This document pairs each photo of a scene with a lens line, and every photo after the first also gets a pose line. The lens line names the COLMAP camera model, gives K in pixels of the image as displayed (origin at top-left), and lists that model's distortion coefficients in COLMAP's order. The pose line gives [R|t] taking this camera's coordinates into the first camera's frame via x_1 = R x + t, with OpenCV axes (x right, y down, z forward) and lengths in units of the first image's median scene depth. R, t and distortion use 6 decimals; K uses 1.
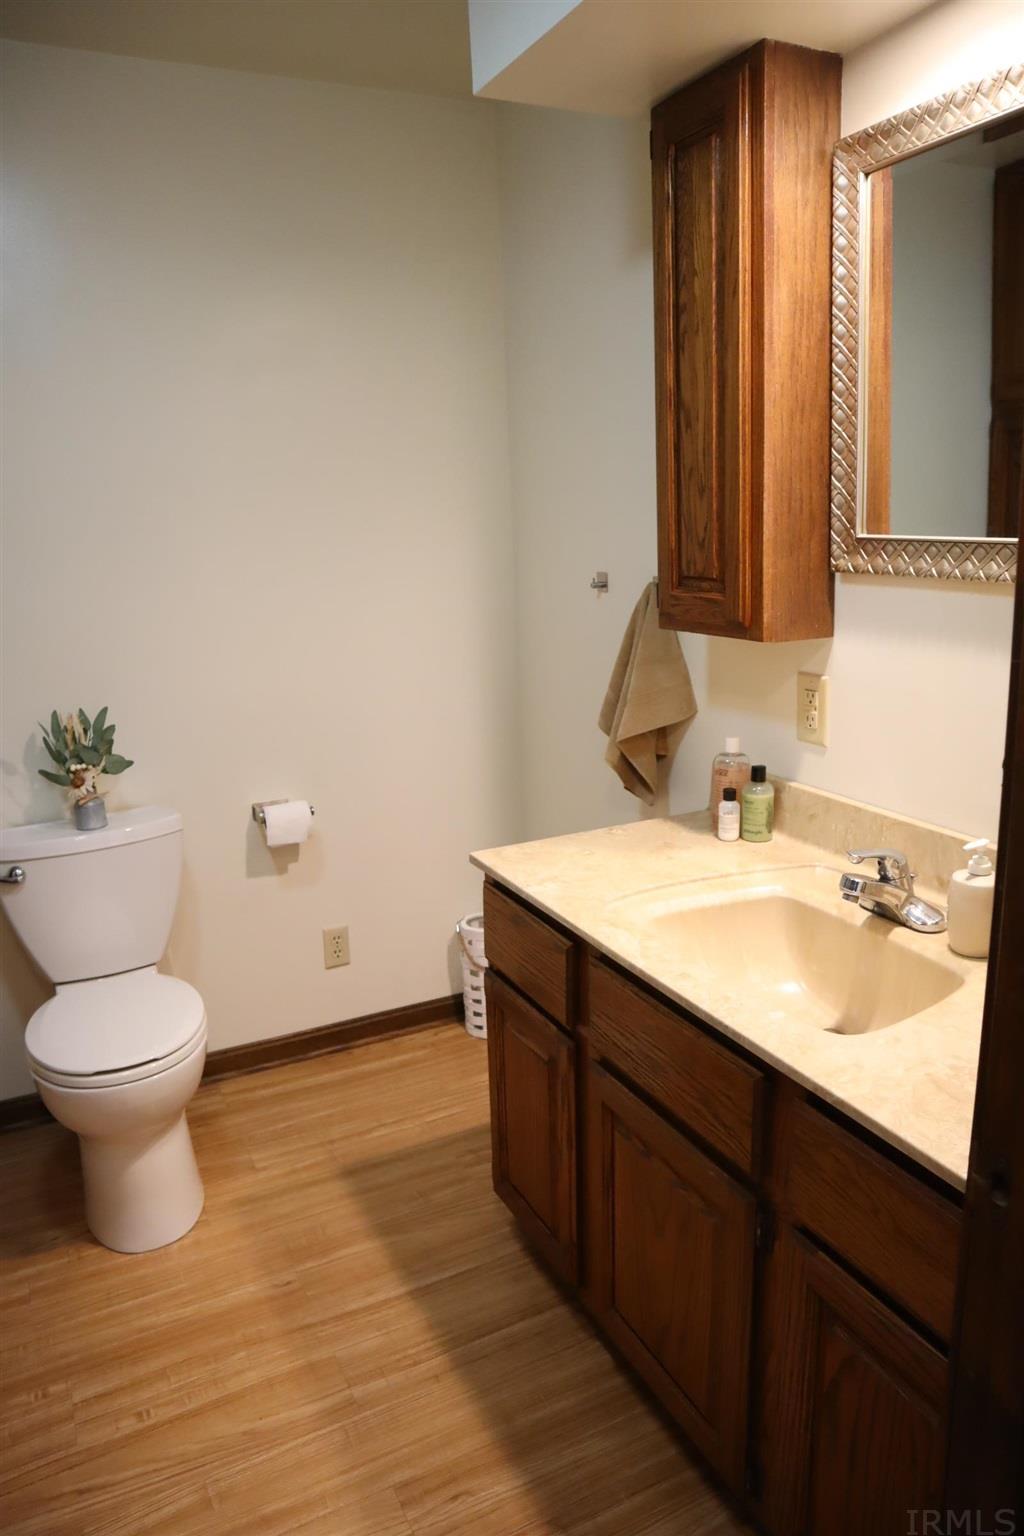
lens RADIAL K [[1062.4, 0, 508.6], [0, 1062.4, 785.5], [0, 0, 1]] dist [-0.122581, 0.083816]
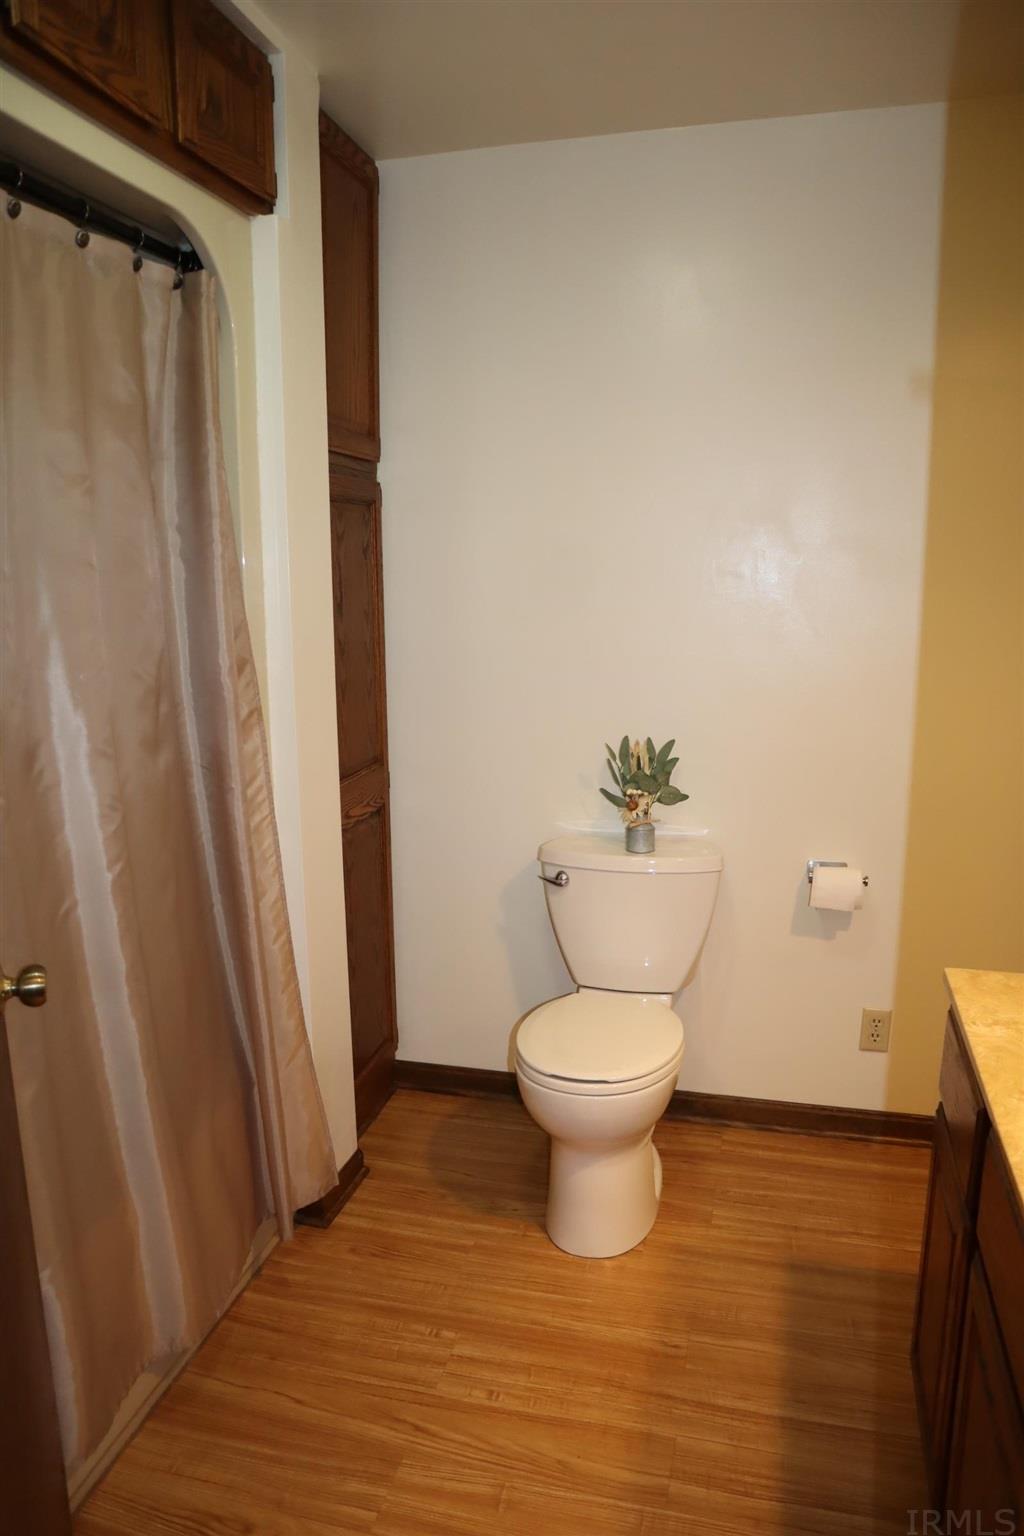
lens RADIAL K [[1062.4, 0, 508.6], [0, 1062.4, 785.5], [0, 0, 1]] dist [-0.122581, 0.083816]
pose [[0.754802, 0.165161, -0.634820, 0.188525], [-0.185533, 0.982018, 0.034893, -0.041316], [0.629168, 0.091443, 0.771872, 0.096844]]
